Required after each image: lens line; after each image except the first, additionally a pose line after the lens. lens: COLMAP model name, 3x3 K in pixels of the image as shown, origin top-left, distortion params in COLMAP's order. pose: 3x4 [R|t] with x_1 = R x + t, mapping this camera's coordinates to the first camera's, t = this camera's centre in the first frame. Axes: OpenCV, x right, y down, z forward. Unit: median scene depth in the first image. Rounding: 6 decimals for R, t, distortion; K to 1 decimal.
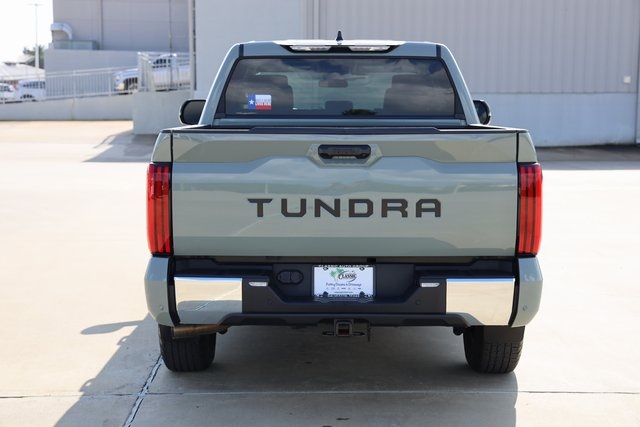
lens RADIAL K [[1183.1, 0, 320.0], [0, 1183.1, 213.5], [0, 0, 1]] dist [0.252646, 0.018323]
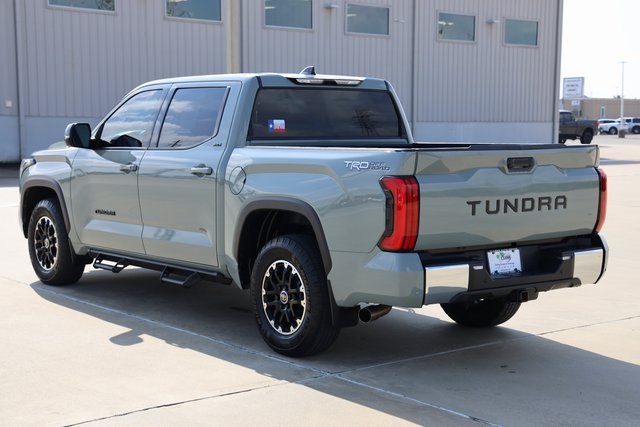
lens RADIAL K [[1091.9, 0, 320.0], [0, 1091.9, 213.5], [0, 0, 1]] dist [0.205453, 0.040367]
pose [[0.786139, -0.052724, 0.615796, -0.806034], [0.059779, 0.998170, 0.009147, -0.017579], [-0.615151, 0.029621, 0.787852, 0.147107]]
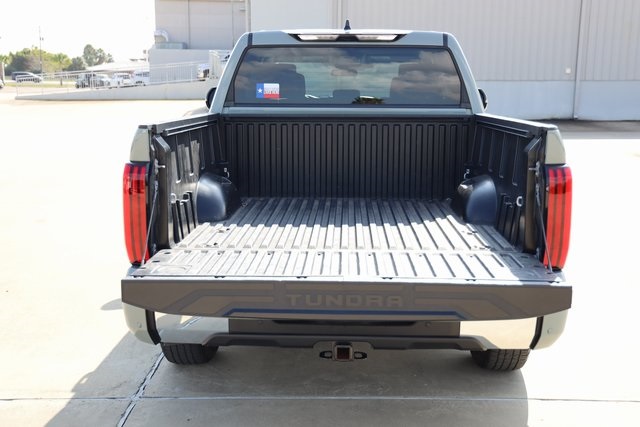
lens RADIAL K [[802.9, 0, 320.0], [0, 802.9, 213.5], [0, 0, 1]] dist [0.089703, 0.011266]
pose [[0.999528, 0.007248, -0.029844, 0.017672], [-0.005335, 0.997954, 0.063712, -0.038873], [0.030245, -0.063523, 0.997522, 0.360016]]
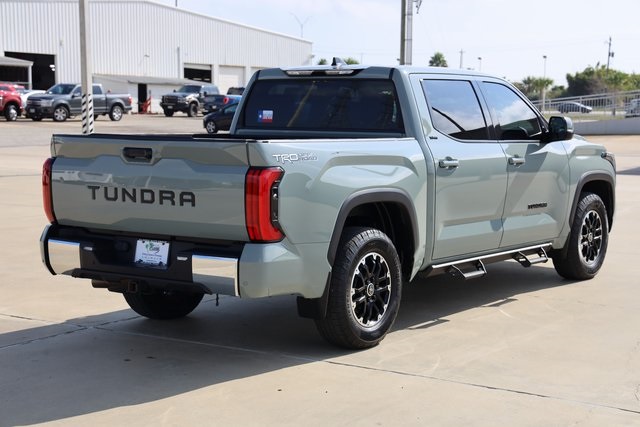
lens RADIAL K [[1148.6, 0, 320.0], [0, 1148.6, 213.5], [0, 0, 1]] dist [0.229450, 0.006702]
pose [[0.815986, 0.056319, -0.575322, 0.817883], [-0.062018, 0.998028, 0.009736, -0.008788], [0.574735, 0.027736, 0.817869, 0.055677]]
